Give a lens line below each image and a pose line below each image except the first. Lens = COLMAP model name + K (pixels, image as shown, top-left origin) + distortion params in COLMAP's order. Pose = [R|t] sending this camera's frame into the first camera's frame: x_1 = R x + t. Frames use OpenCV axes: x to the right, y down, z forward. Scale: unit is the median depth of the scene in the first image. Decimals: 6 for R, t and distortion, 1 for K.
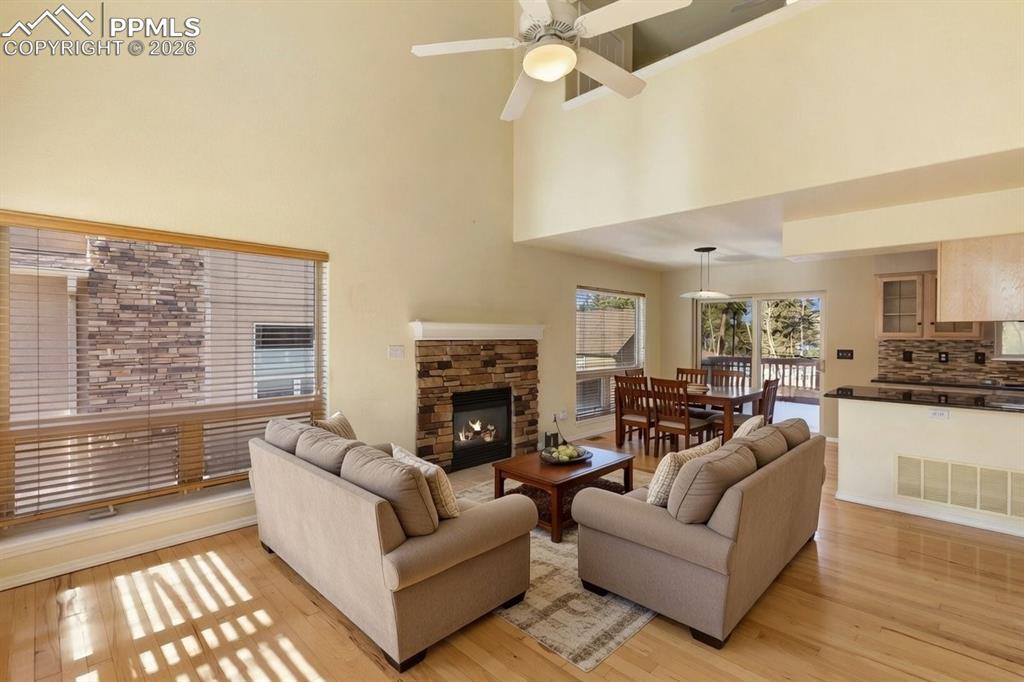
lens RADIAL K [[455.9, 0, 515.7], [0, 455.9, 332.7], [0, 0, 1]] dist [0.001292, 0.000462]
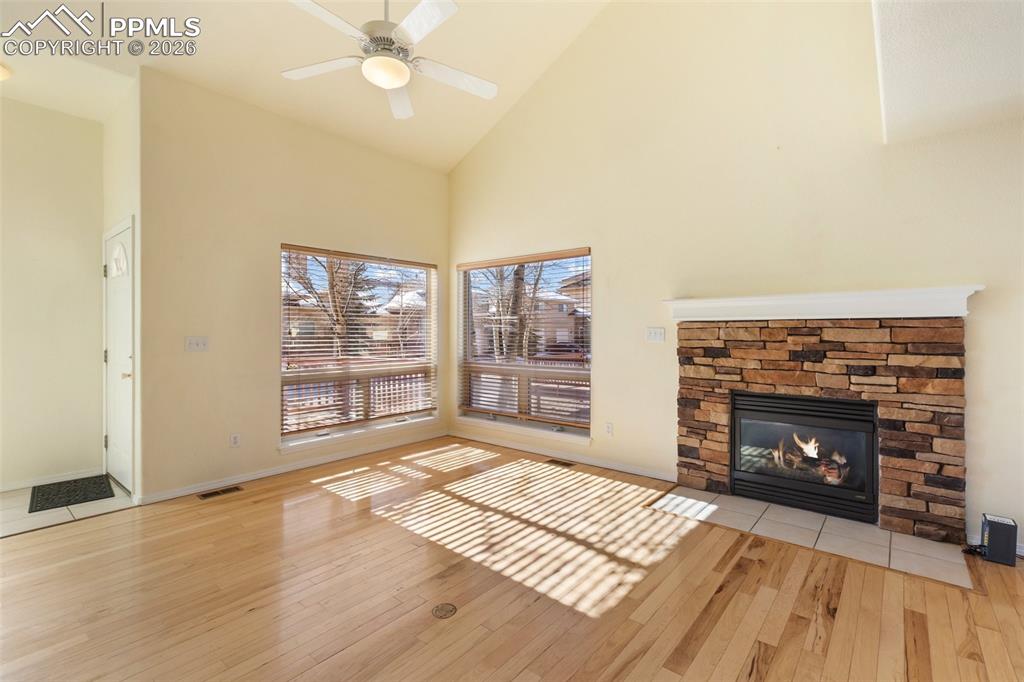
lens RADIAL K [[455.9, 0, 520.0], [0, 455.9, 332.1], [0, 0, 1]] dist [0.001292, 0.000462]
pose [[0.094969, -0.002515, -0.995477, 0.530620], [0.010566, 0.999943, -0.001518, 0.029194], [0.995424, -0.010374, 0.094990, 0.517901]]
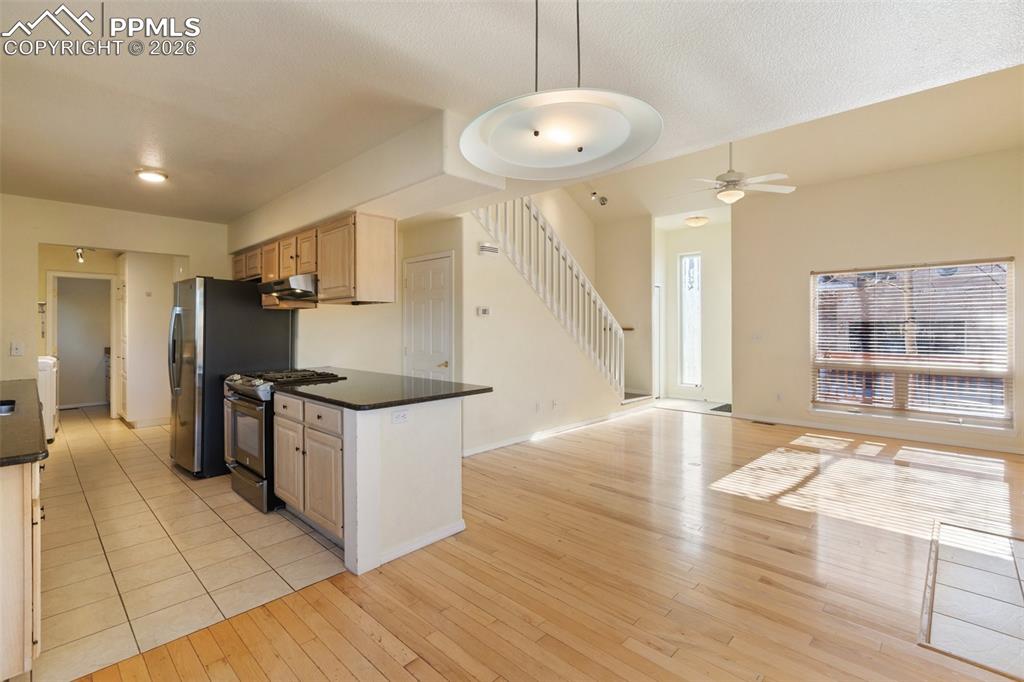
lens RADIAL K [[455.9, 0, 514.1], [0, 455.9, 324.5], [0, 0, 1]] dist [0.001292, 0.000462]
pose [[-0.999964, -0.004585, -0.007156, 0.467036], [-0.004537, 0.999966, -0.006836, 0.016989], [0.007187, -0.006803, -0.999951, 1.323883]]
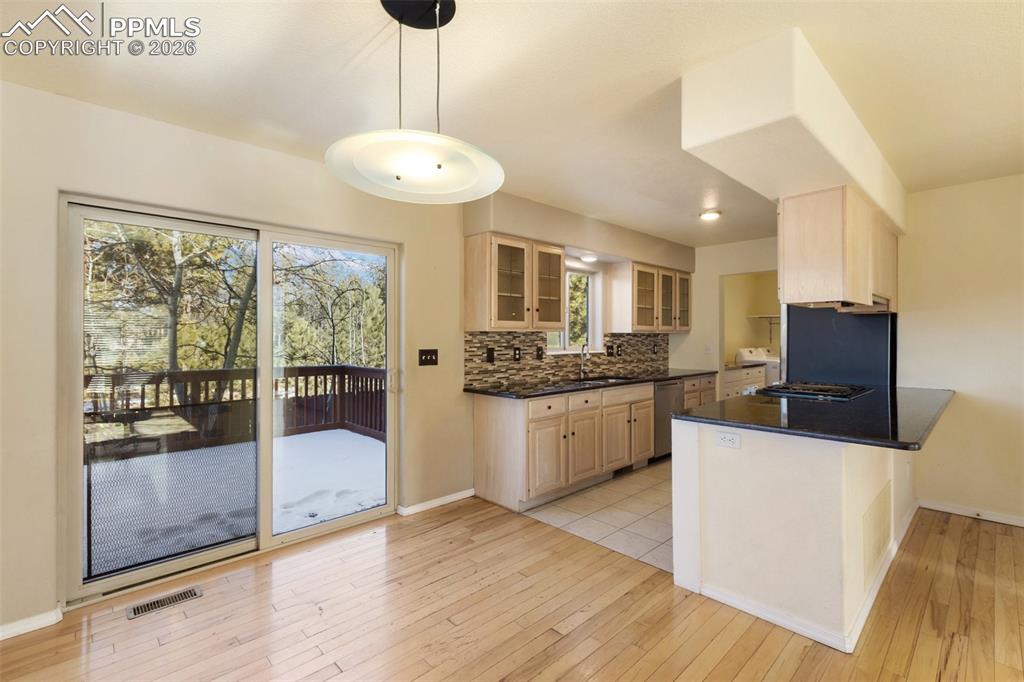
lens RADIAL K [[455.9, 0, 525.0], [0, 455.9, 335.3], [0, 0, 1]] dist [0.001292, 0.000462]
pose [[0.041230, 0.000009, 0.999150, 0.146990], [0.001915, 0.999998, -0.000088, 0.021269], [-0.999148, 0.001917, 0.041229, 0.973517]]
